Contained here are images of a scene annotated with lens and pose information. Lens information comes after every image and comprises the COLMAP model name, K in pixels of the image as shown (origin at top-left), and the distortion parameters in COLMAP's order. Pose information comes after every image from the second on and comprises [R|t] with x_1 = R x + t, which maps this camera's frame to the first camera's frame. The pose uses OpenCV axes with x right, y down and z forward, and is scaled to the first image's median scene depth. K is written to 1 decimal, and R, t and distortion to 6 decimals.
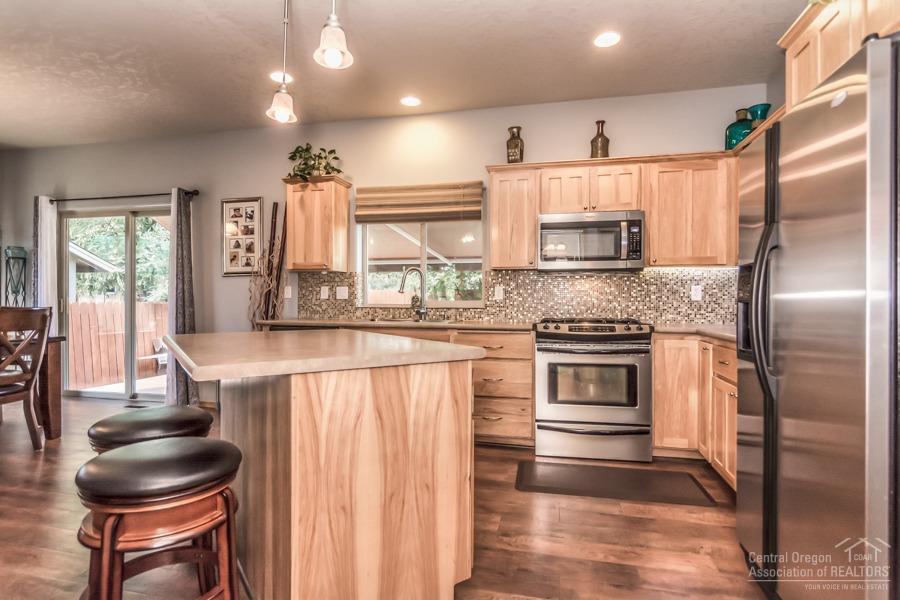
lens RADIAL K [[449.5, 0, 450.0], [0, 449.5, 300.0], [0, 0, 1]] dist [-0.004250, -0.000730]
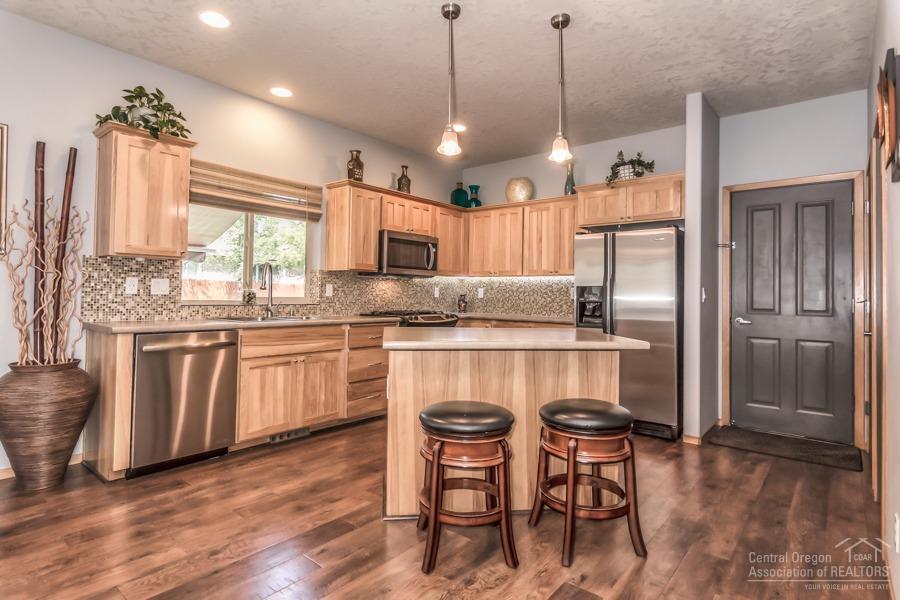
lens RADIAL K [[478.2, 0, 449.5], [0, 478.2, 284.5], [0, 0, 1]] dist [-0.000140, -0.000386]
pose [[0.466751, 0.025468, 0.884022, -0.701174], [-0.011881, 0.999676, -0.022527, -0.006616], [-0.884309, 0.000012, 0.466902, 0.167619]]
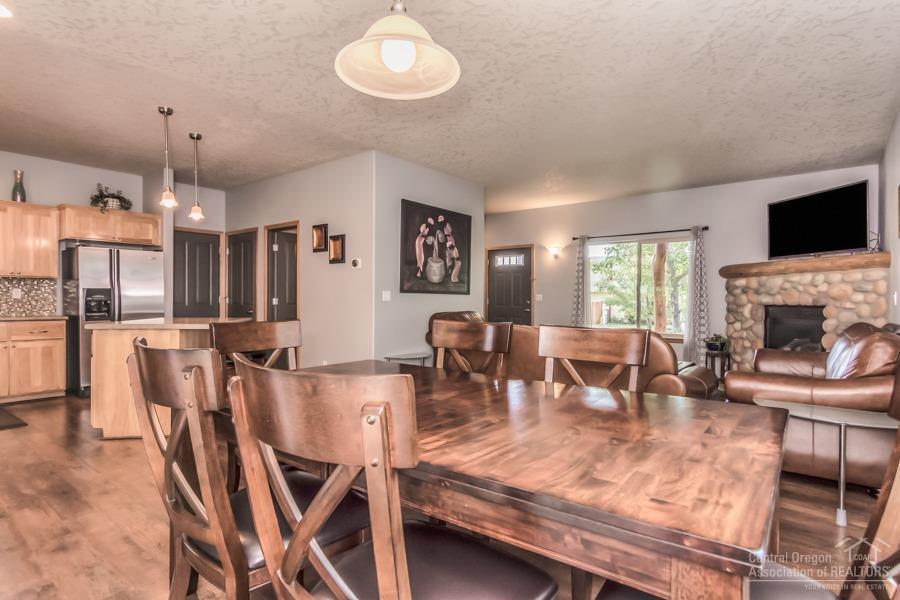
lens RADIAL K [[473.2, 0, 449.9], [0, 473.2, 301.5], [0, 0, 1]] dist [-0.004093, 0.000278]
pose [[-0.890850, -0.010905, 0.454167, -1.083251], [-0.006273, 0.999912, 0.011703, -0.014627], [-0.454255, 0.007577, -0.890840, 1.029358]]
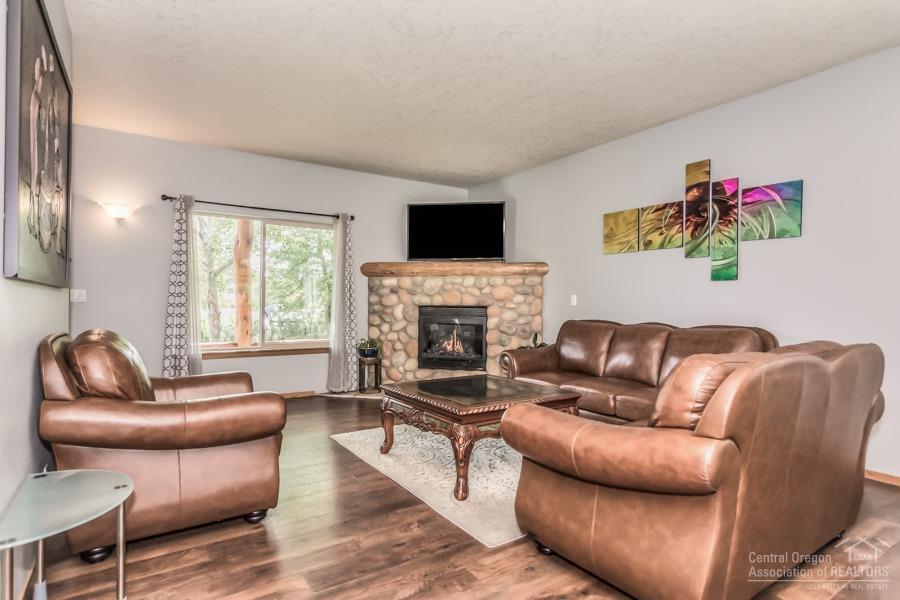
lens RADIAL K [[473.2, 0, 449.9], [0, 473.2, 301.5], [0, 0, 1]] dist [-0.004093, 0.000278]
pose [[-0.707824, -0.008749, -0.706335, -0.388521], [-0.014170, 0.999898, 0.001814, -0.009706], [0.706247, 0.011292, -0.707875, 0.436269]]
